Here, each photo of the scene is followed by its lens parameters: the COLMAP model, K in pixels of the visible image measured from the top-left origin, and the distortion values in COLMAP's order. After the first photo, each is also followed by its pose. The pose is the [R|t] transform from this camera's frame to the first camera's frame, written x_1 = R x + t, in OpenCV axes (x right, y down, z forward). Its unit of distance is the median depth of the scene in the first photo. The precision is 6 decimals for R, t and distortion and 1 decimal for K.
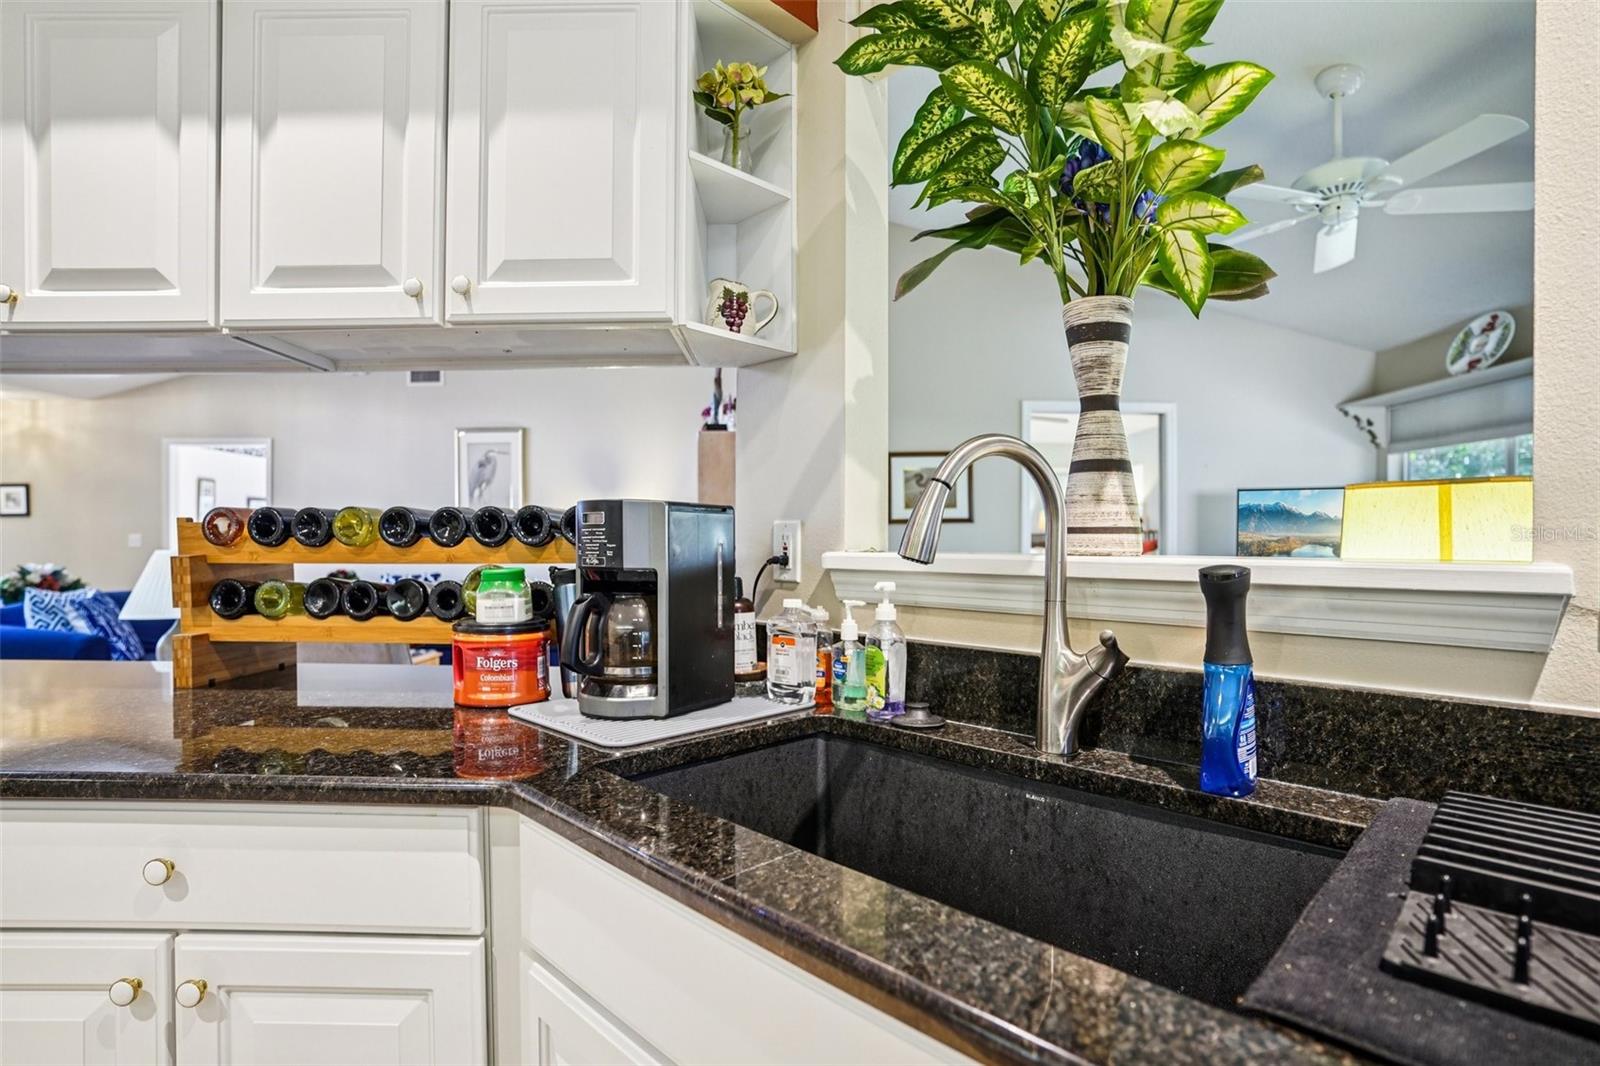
lens RADIAL K [[790.0, 0, 791.8], [0, 790.0, 541.6], [0, 0, 1]] dist [-0.056866, 0.009092]
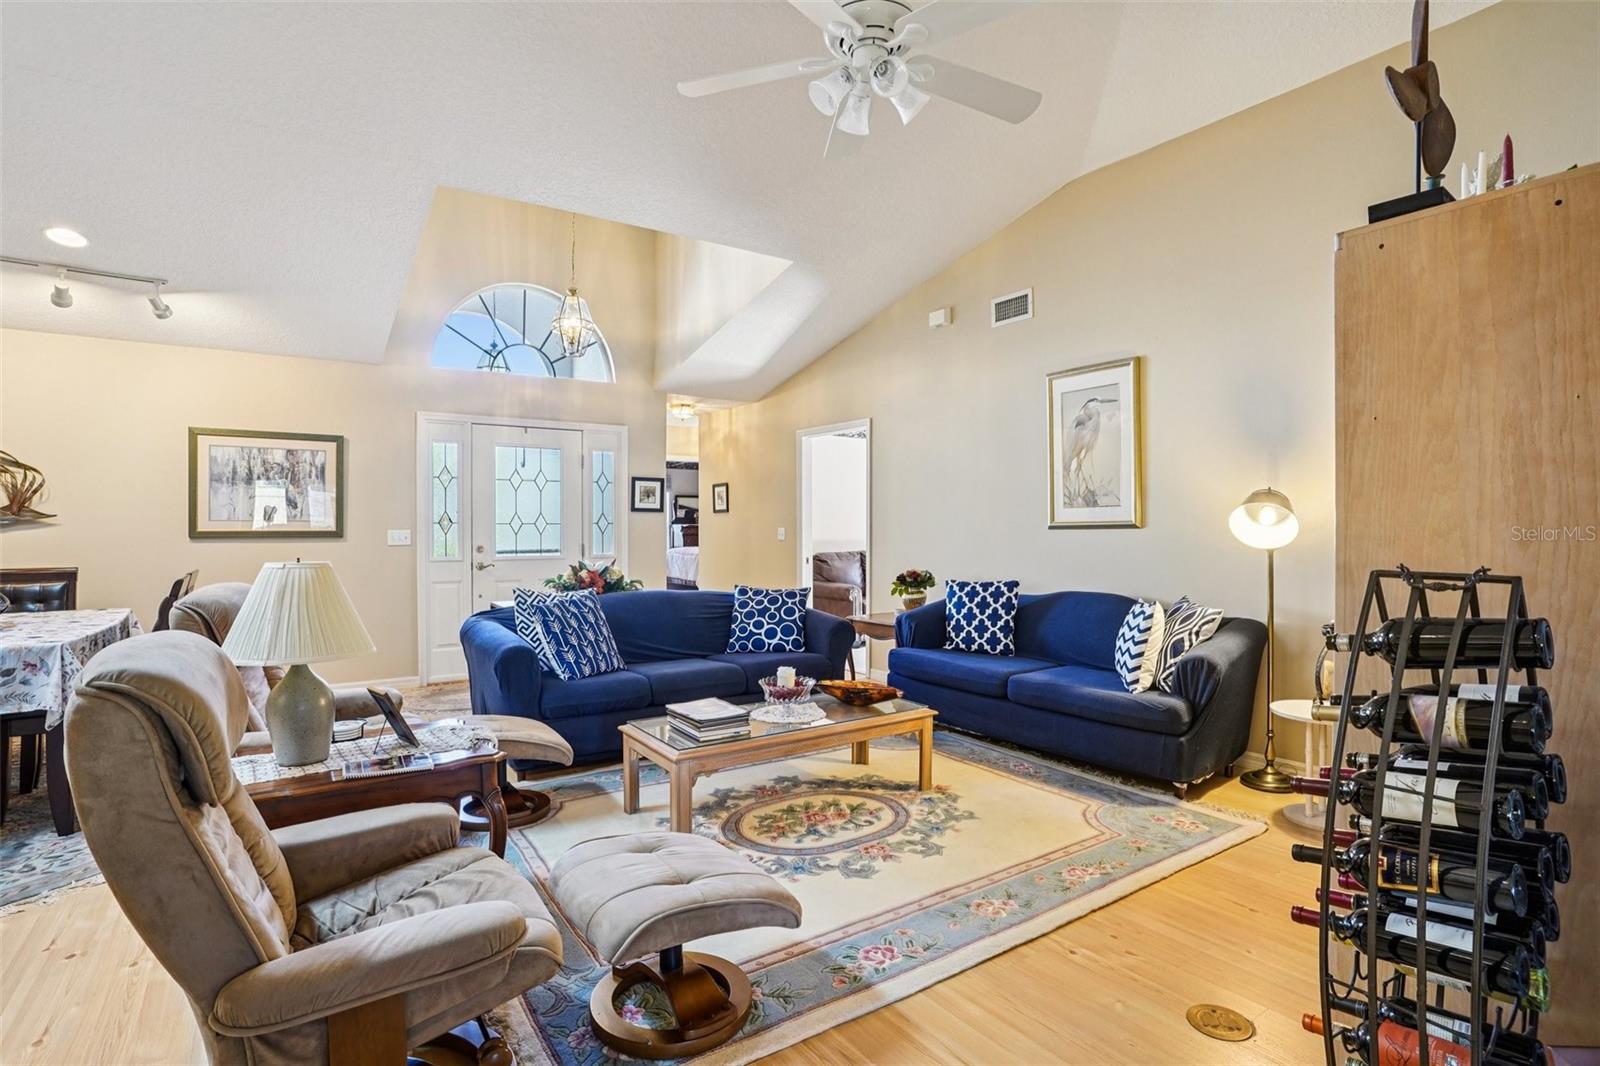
lens RADIAL K [[790.0, 0, 799.0], [0, 790.0, 524.5], [0, 0, 1]] dist [-0.056866, 0.009092]
pose [[0.560348, -0.006162, -0.828234, 0.143959], [0.004026, 0.999981, -0.004716, -0.045858], [0.828247, -0.000692, 0.560362, 2.318056]]
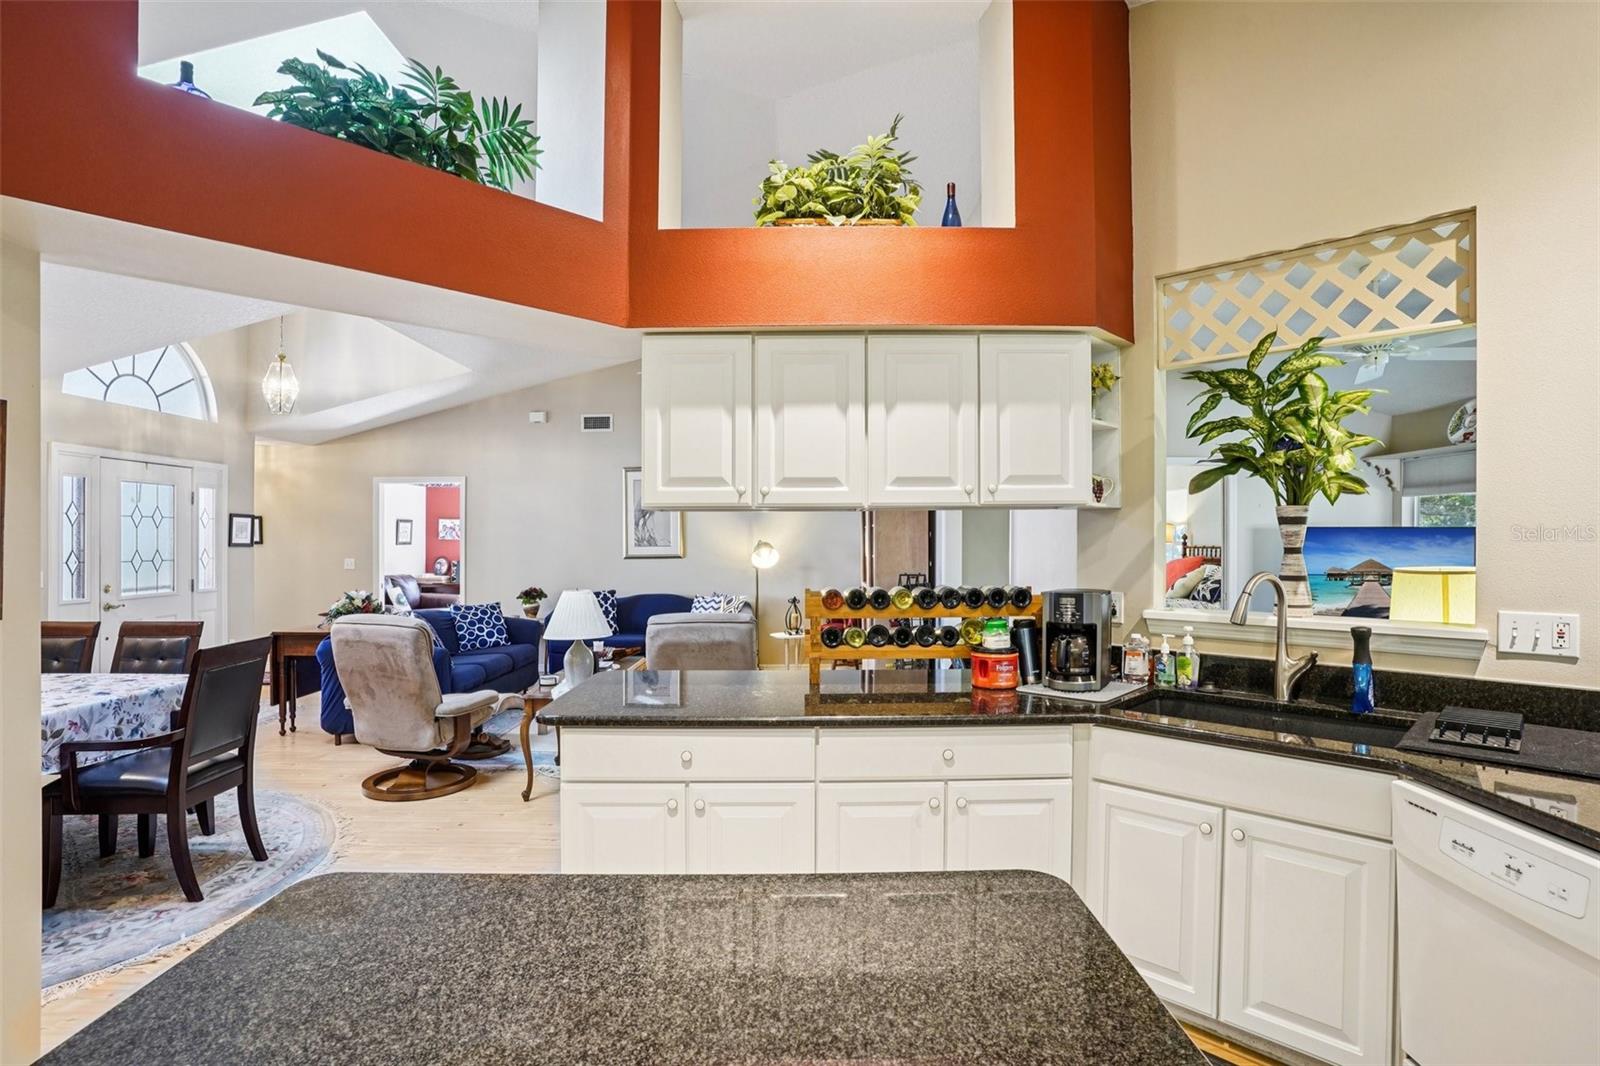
lens RADIAL K [[790.0, 0, 790.1], [0, 790.0, 539.3], [0, 0, 1]] dist [-0.056866, 0.009092]
pose [[0.999971, -0.006827, -0.003400, -0.952992], [0.006829, 0.999976, 0.000607, -0.195338], [0.003395, -0.000630, 0.999994, -1.120702]]
